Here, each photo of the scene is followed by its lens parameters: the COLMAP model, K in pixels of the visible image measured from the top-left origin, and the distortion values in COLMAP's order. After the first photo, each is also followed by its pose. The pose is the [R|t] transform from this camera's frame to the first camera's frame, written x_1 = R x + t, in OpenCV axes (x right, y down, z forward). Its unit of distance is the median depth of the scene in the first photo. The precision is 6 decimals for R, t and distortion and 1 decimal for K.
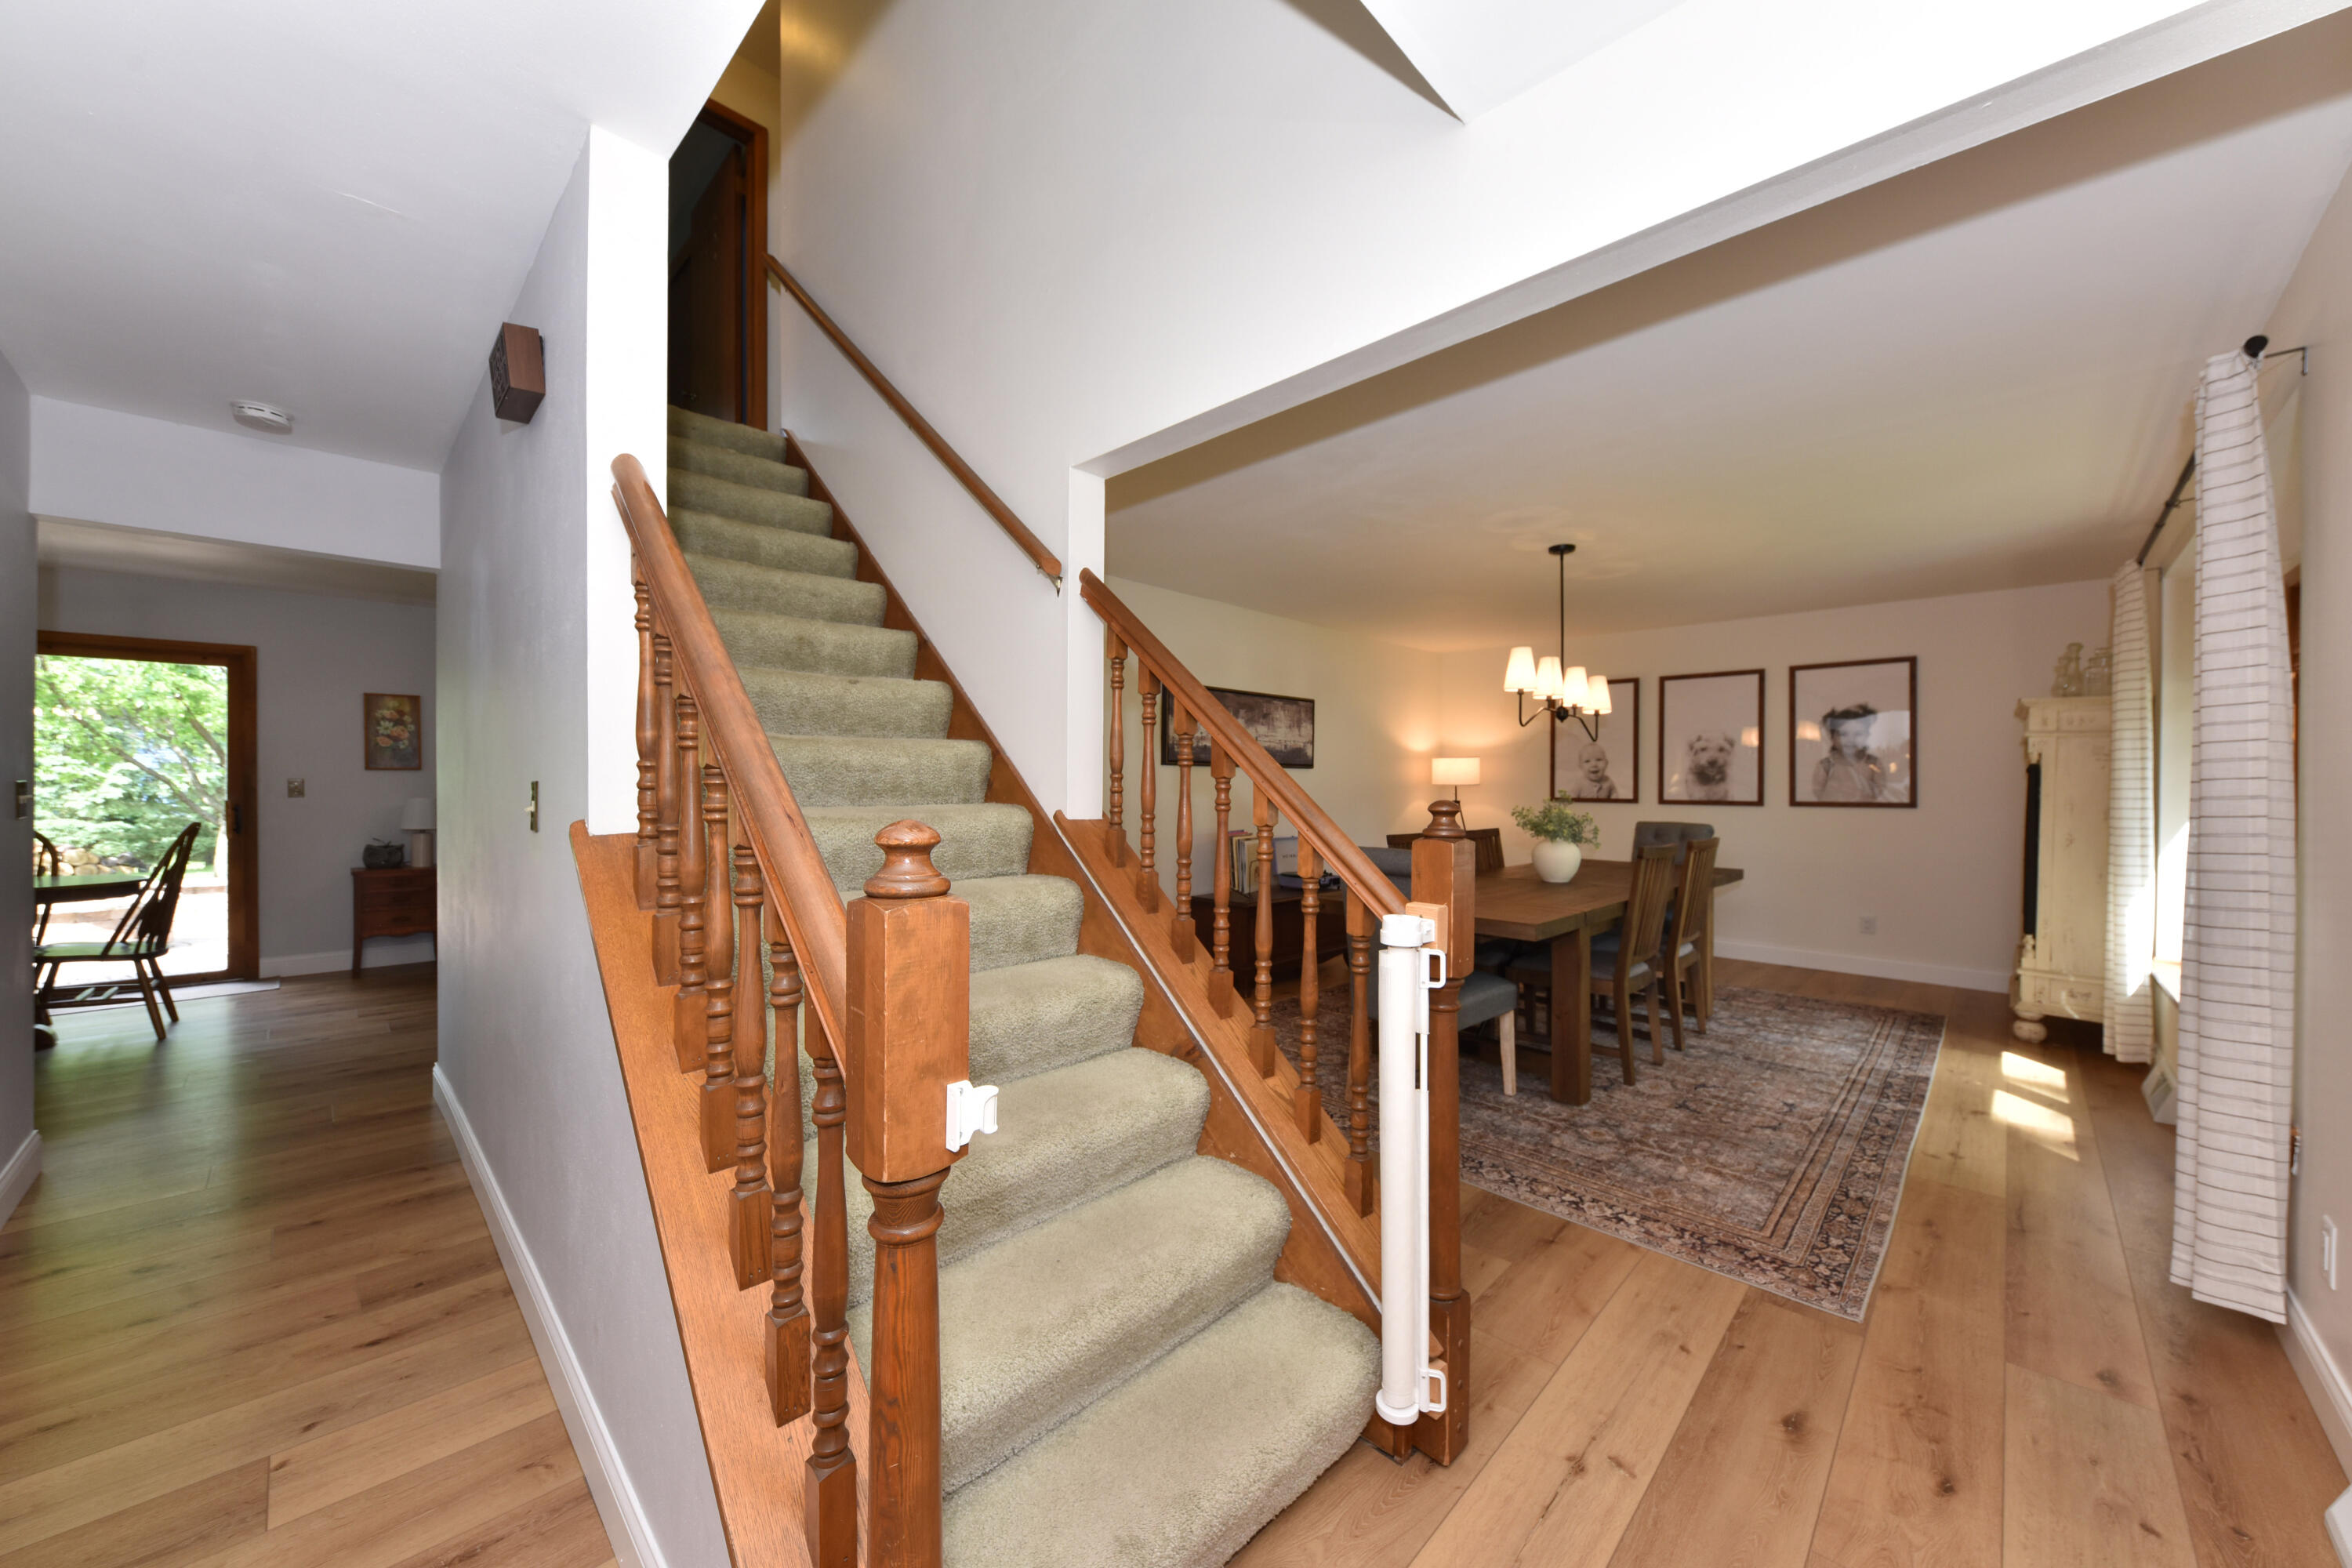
lens RADIAL K [[850.9, 0, 1176.0], [0, 850.9, 784.0], [0, 0, 1]] dist [-0.000016, -0.000002]
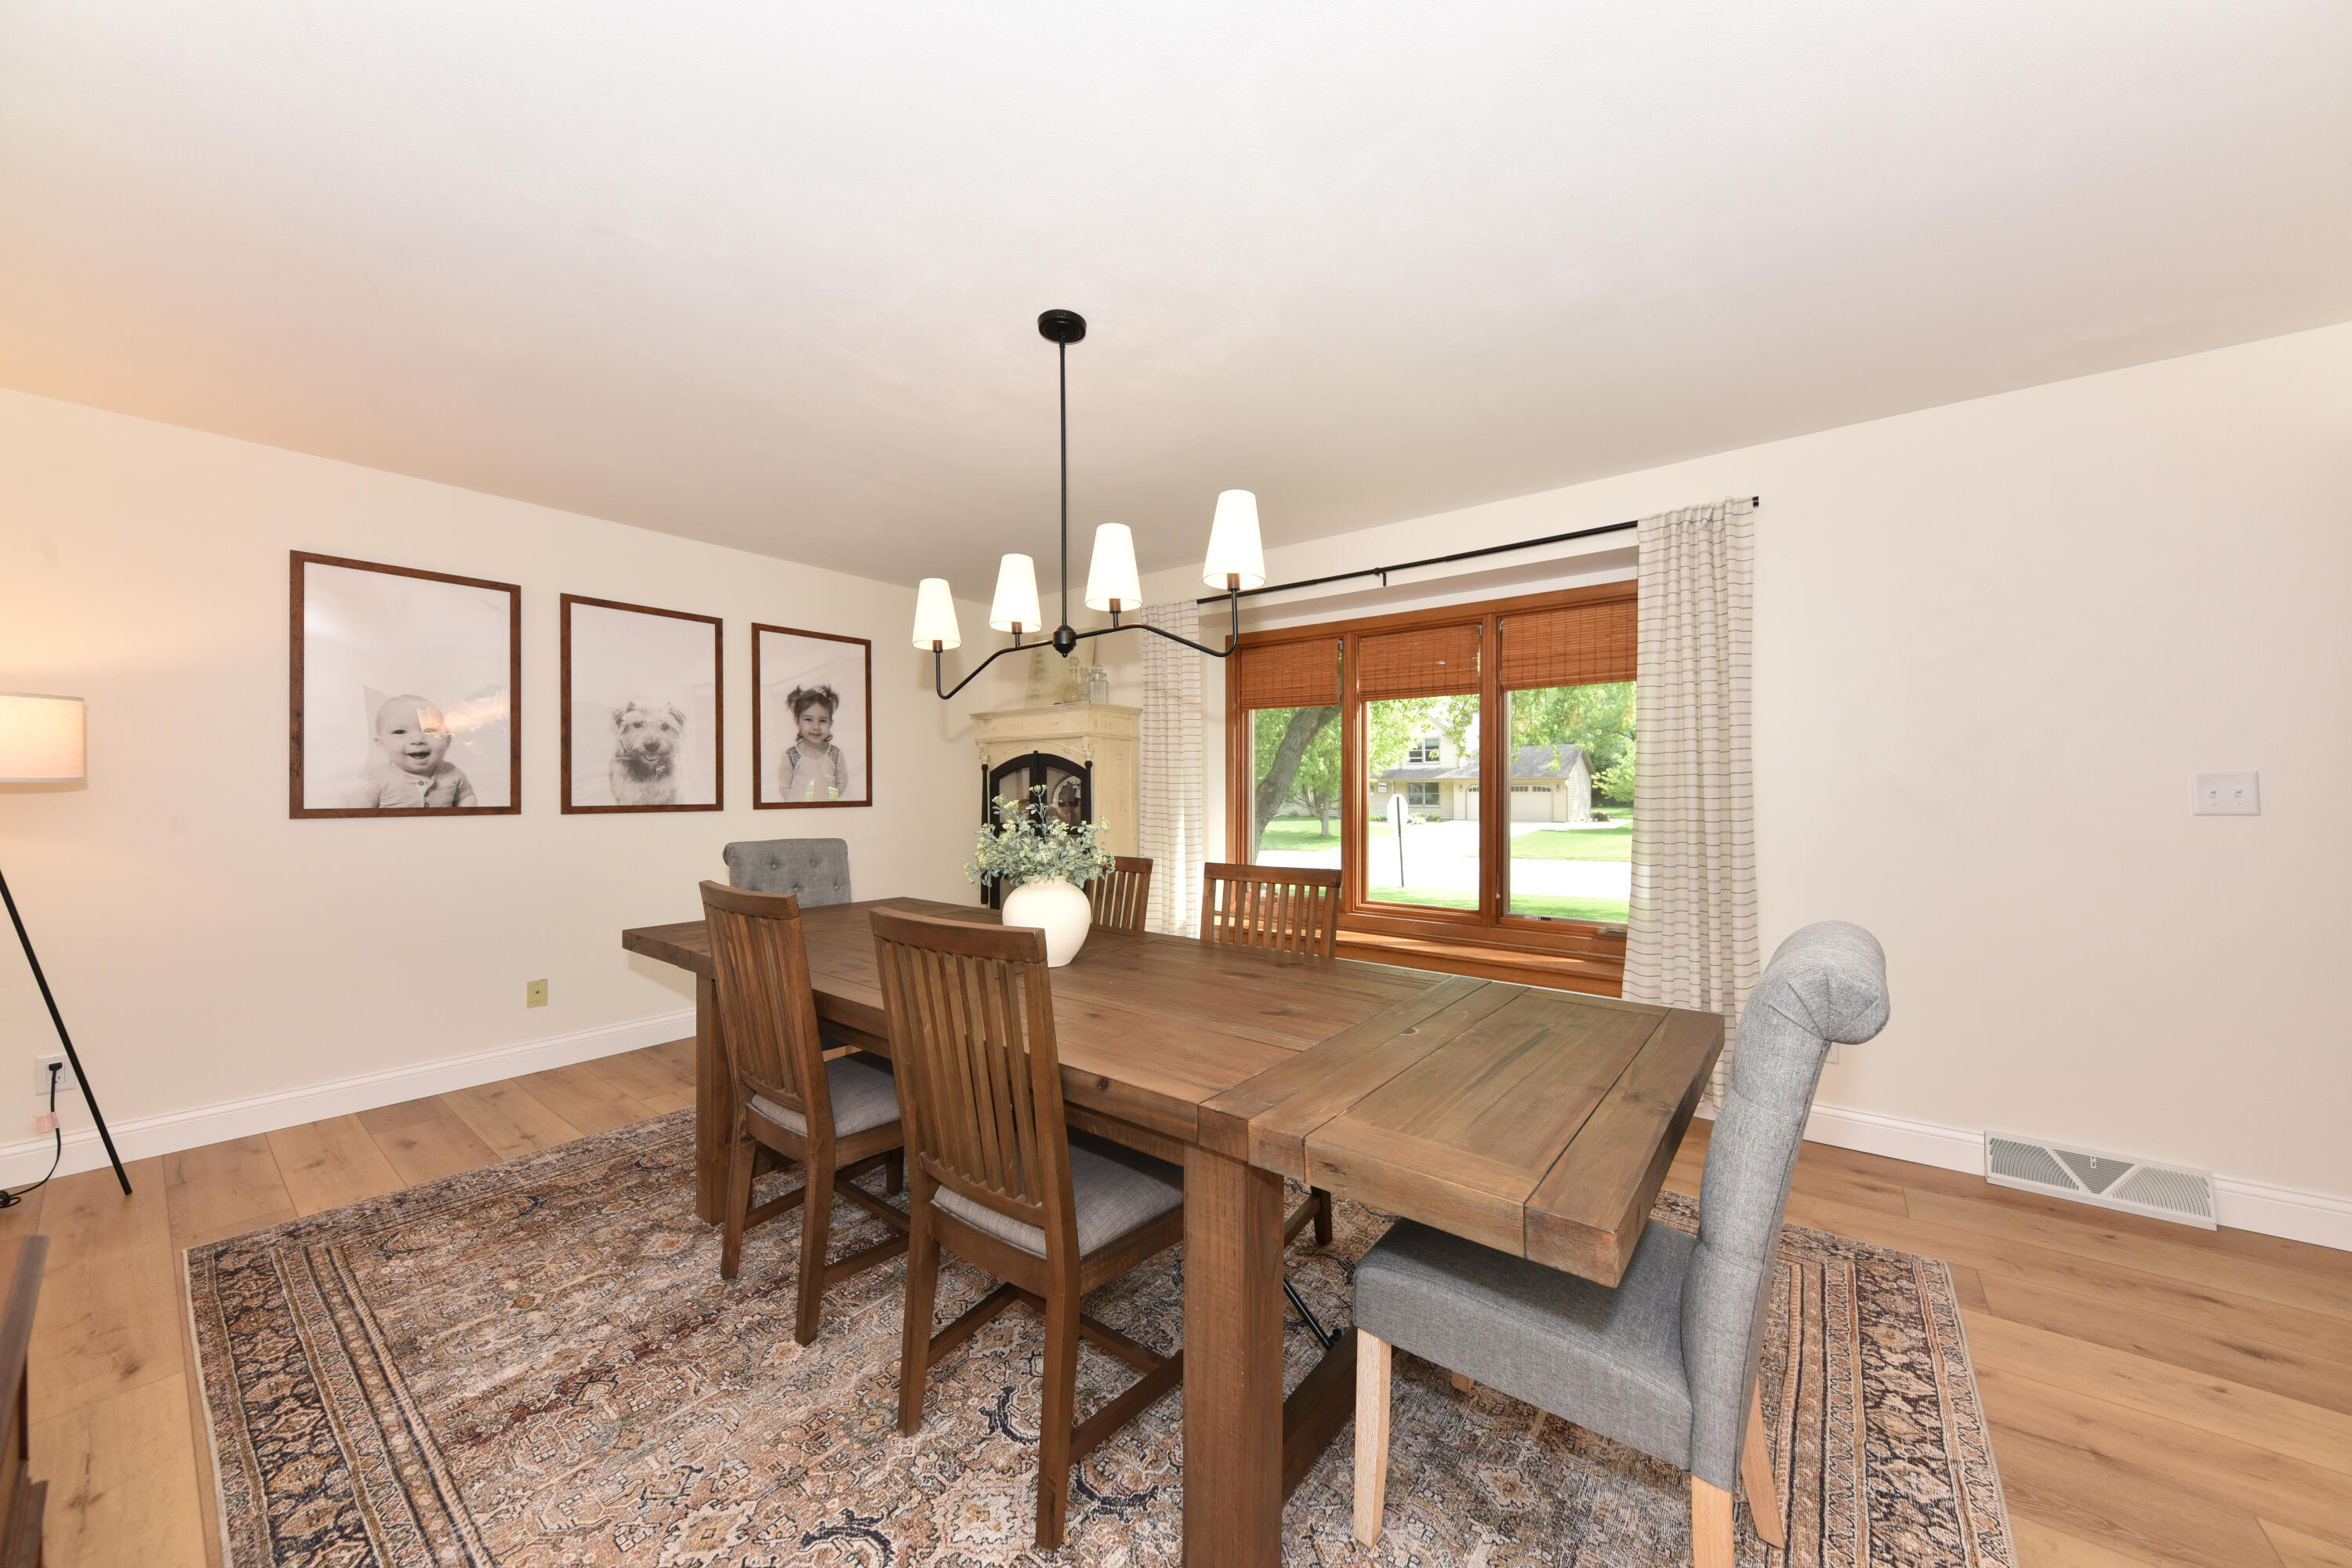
lens RADIAL K [[819.6, 0, 1176.0], [0, 819.6, 784.0], [0, 0, 1]] dist [-0.000258, -0.000082]
pose [[-0.121068, 0.000402, 0.992644, -0.043180], [0.000932, 1.000000, -0.000291, 0.004444], [-0.992644, 0.000890, -0.121068, 0.730024]]
